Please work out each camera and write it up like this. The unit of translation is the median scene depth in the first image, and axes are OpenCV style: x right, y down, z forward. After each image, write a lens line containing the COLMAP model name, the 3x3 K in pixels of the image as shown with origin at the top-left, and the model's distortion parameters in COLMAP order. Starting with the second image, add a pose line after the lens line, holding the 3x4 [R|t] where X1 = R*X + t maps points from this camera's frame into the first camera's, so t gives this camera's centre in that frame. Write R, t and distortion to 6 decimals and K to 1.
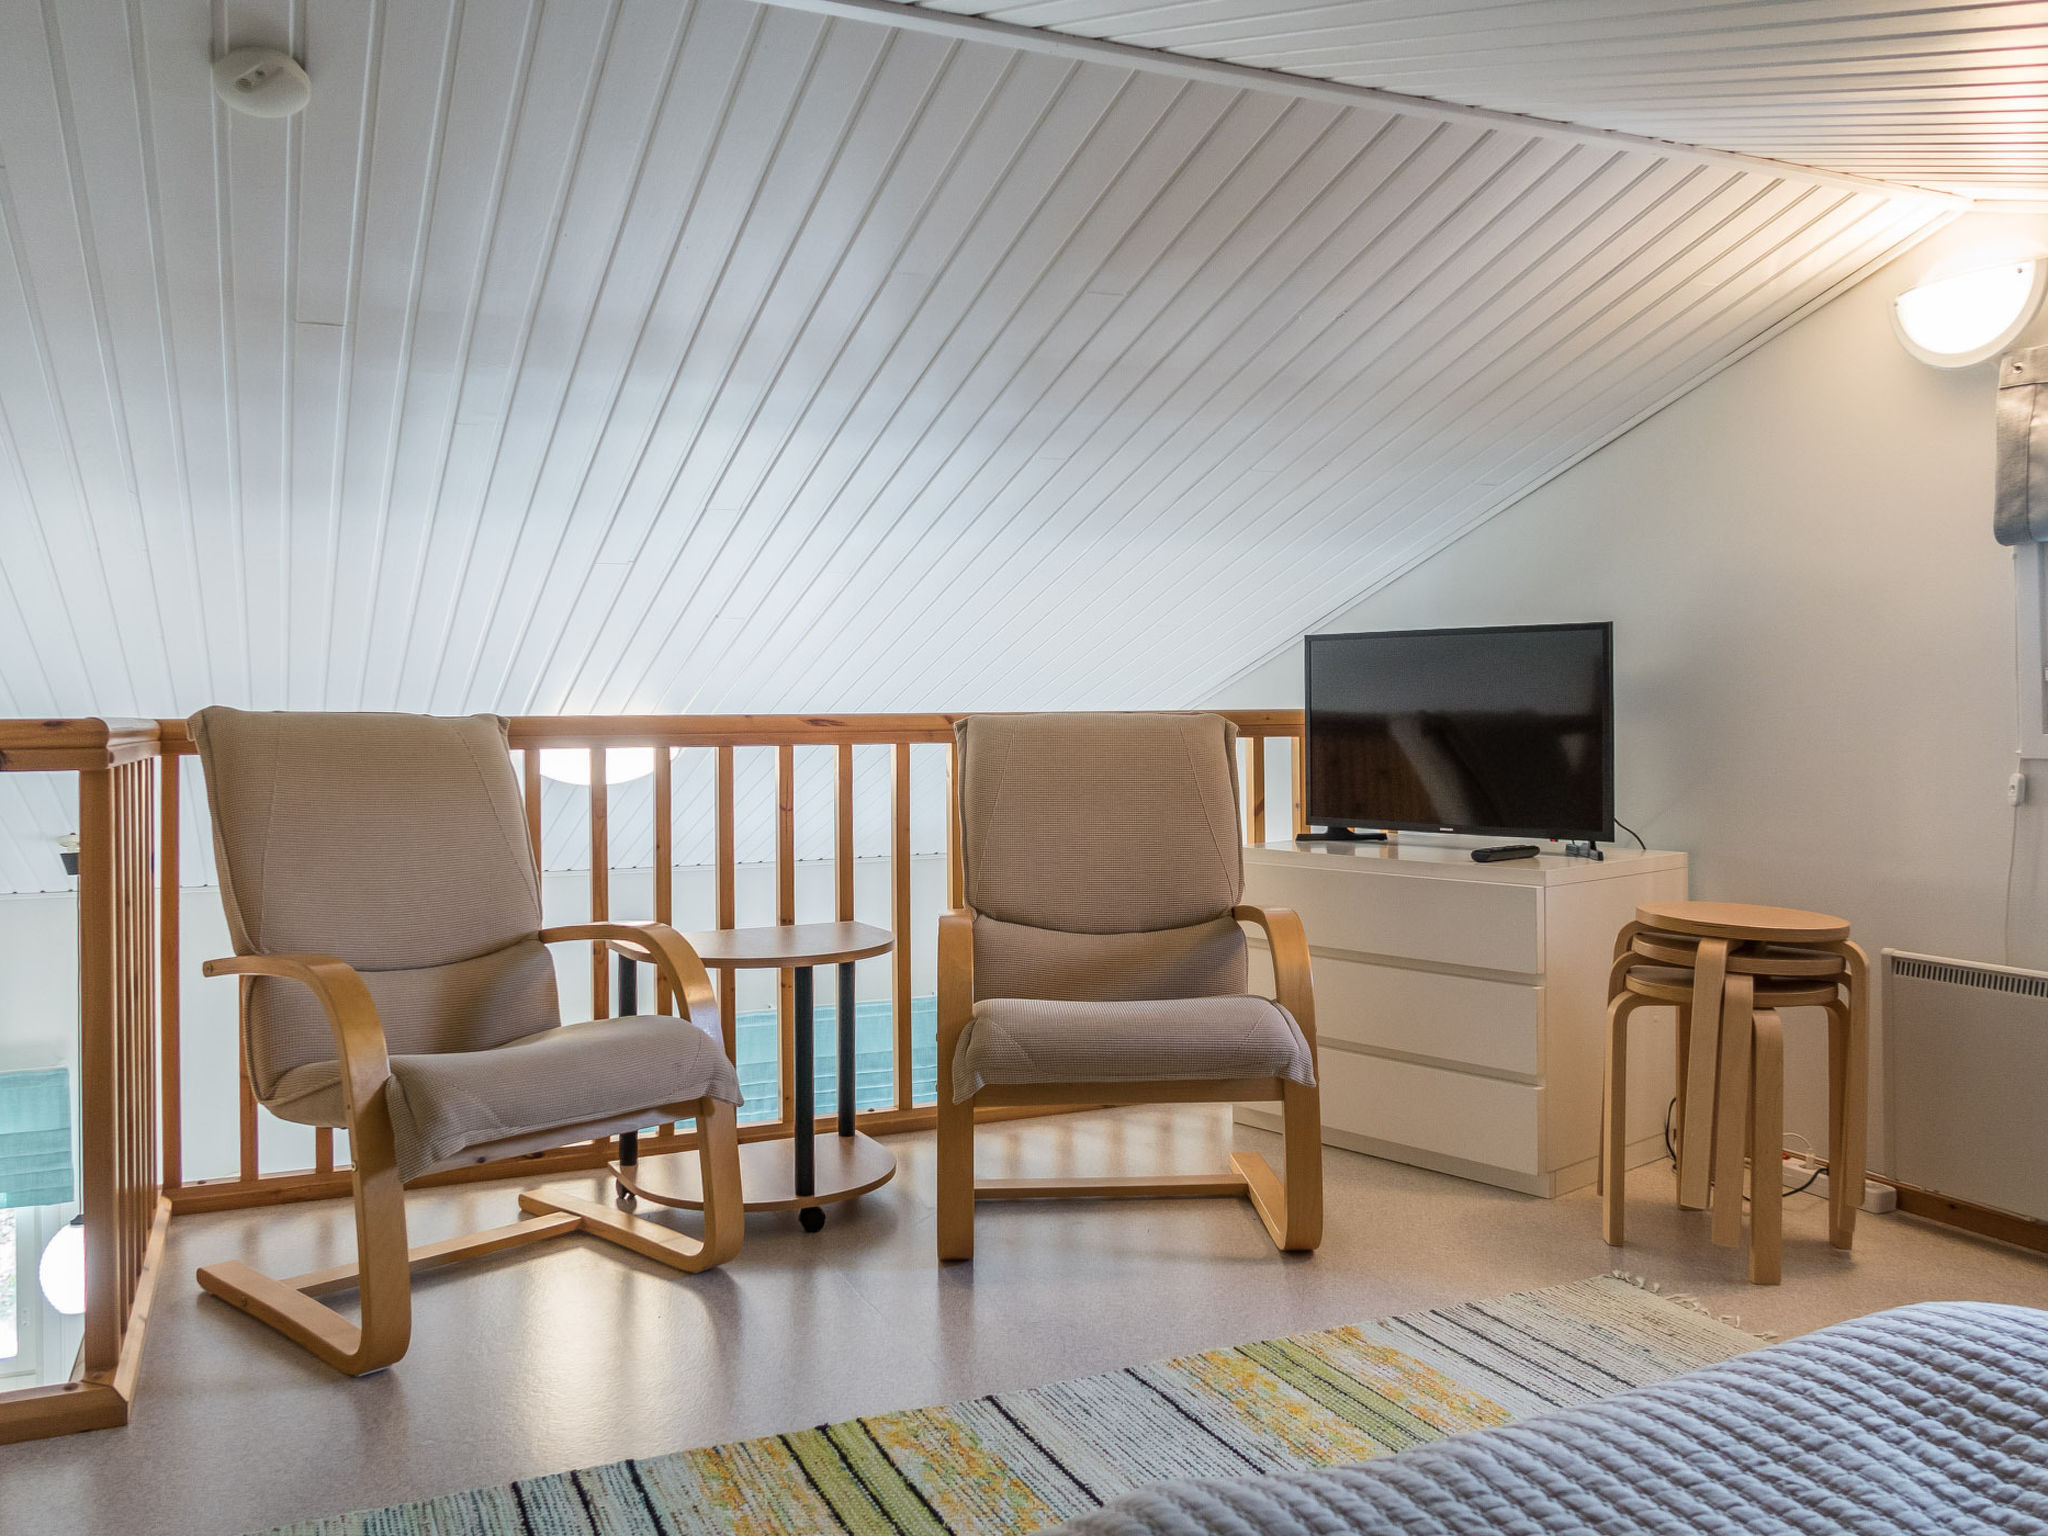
lens RADIAL K [[1647.5, 0, 1015.4], [0, 1647.5, 725.6], [0, 0, 1]] dist [-0.042302, 0.001396]
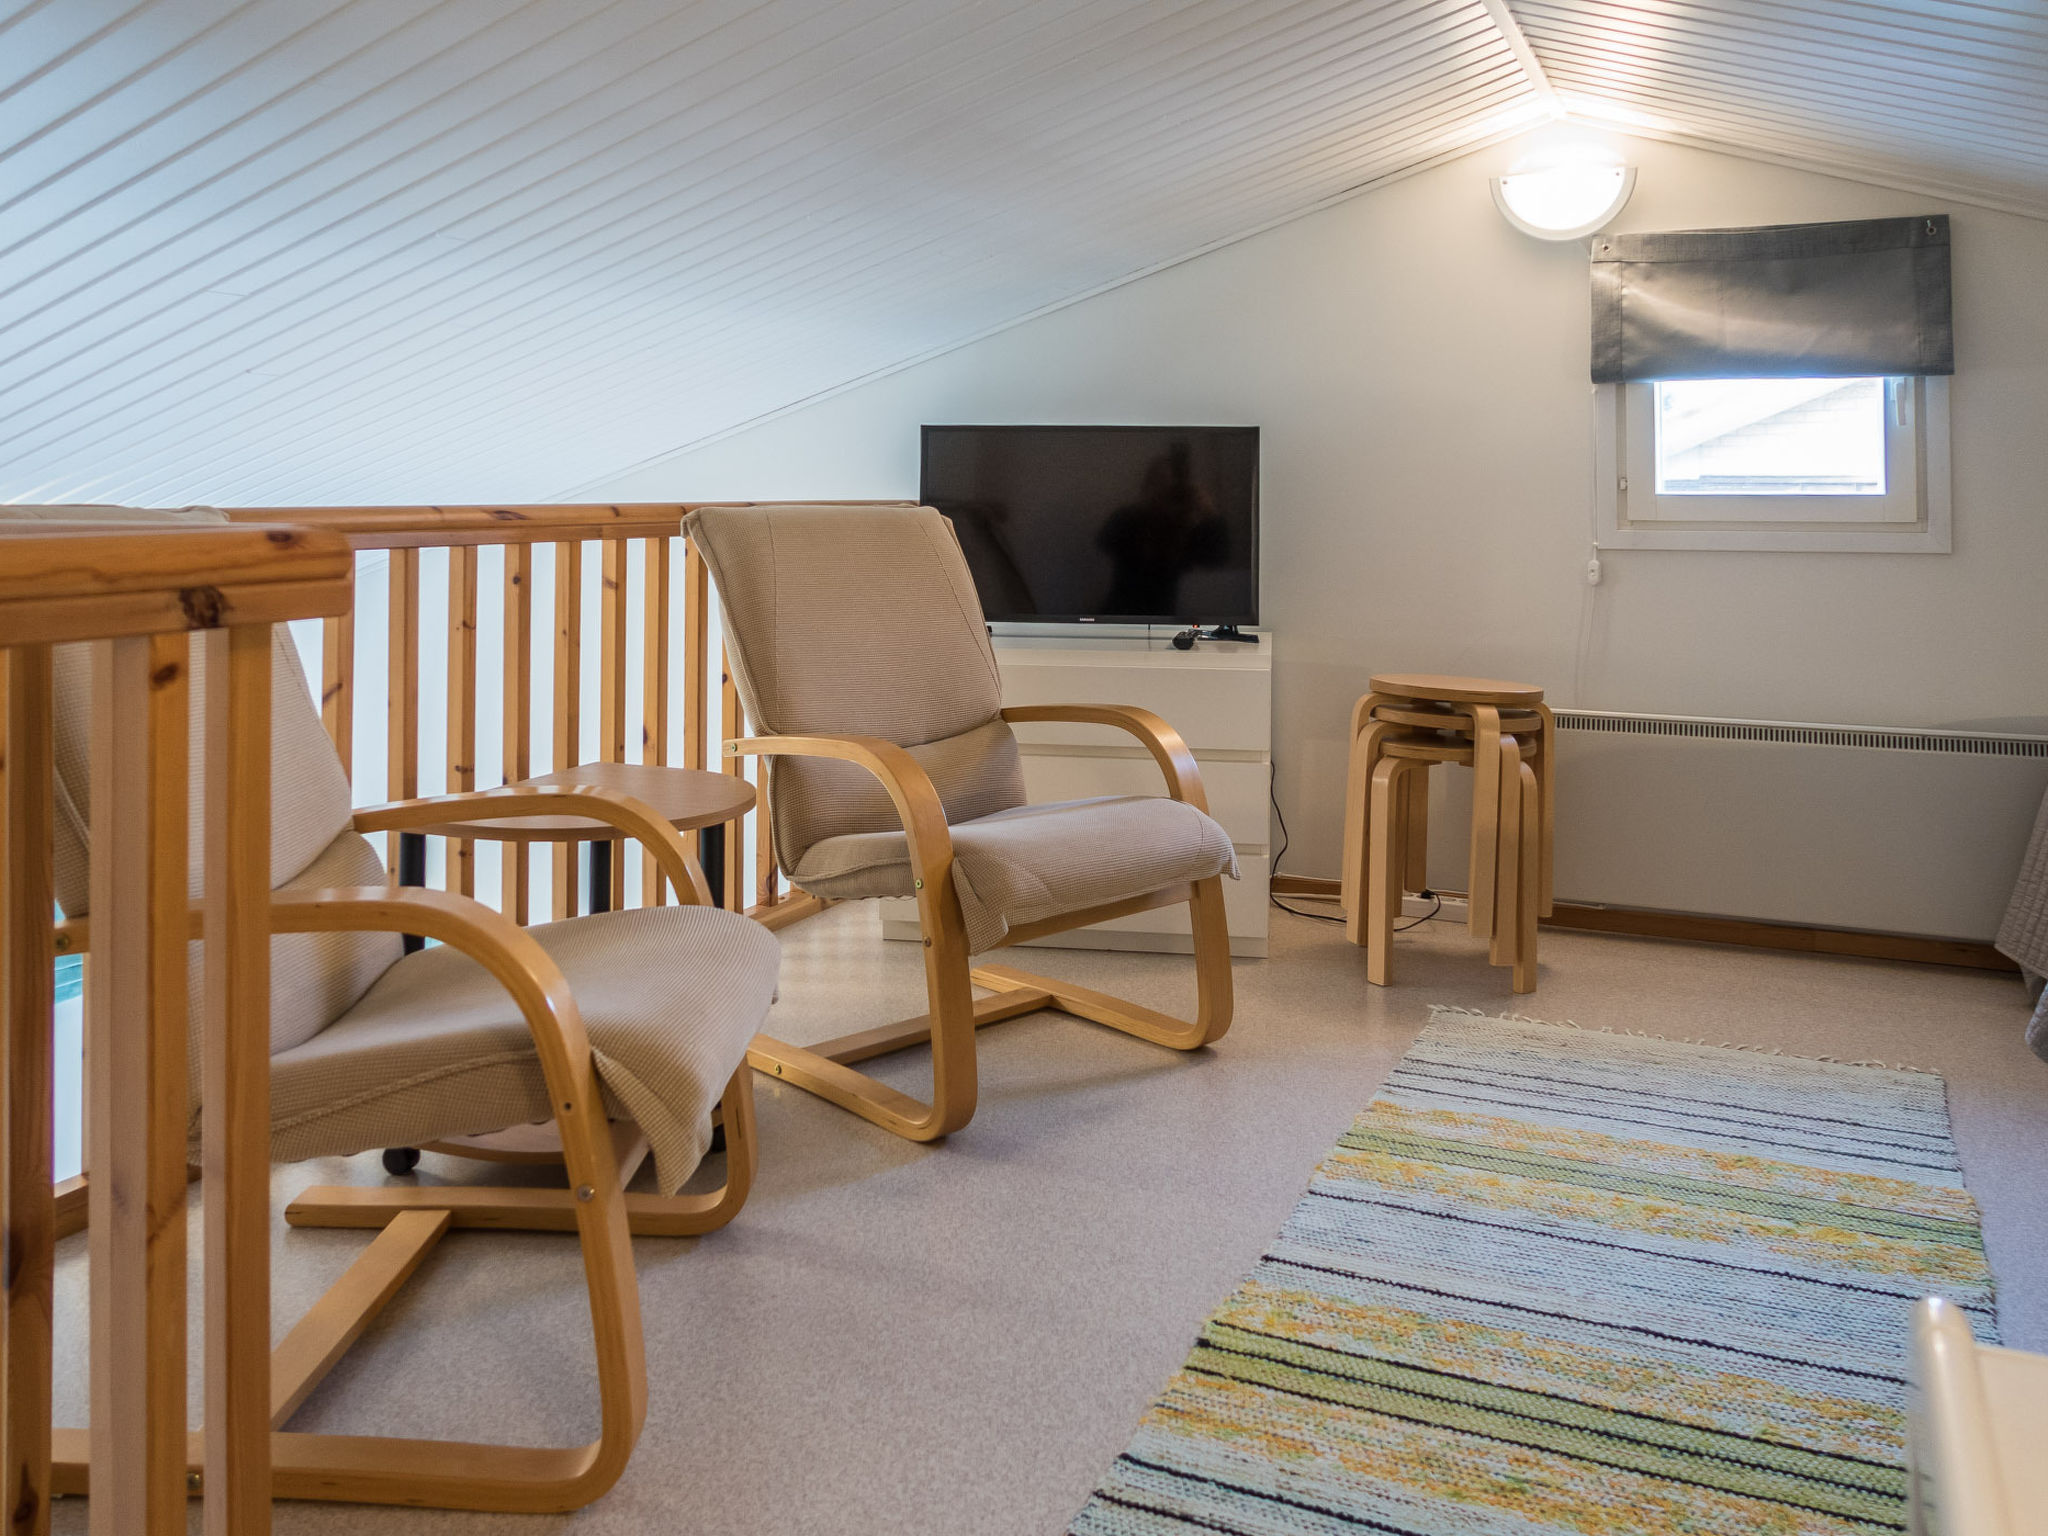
lens RADIAL K [[1653.2, 0, 1027.0], [0, 1653.2, 437.1], [0, 0, 1]] dist [-0.051818, 0.003010]
pose [[0.758288, 0.035080, 0.650975, -0.590898], [-0.007852, 0.998970, -0.044686, -0.006245], [-0.651872, 0.028773, 0.757783, 0.308801]]
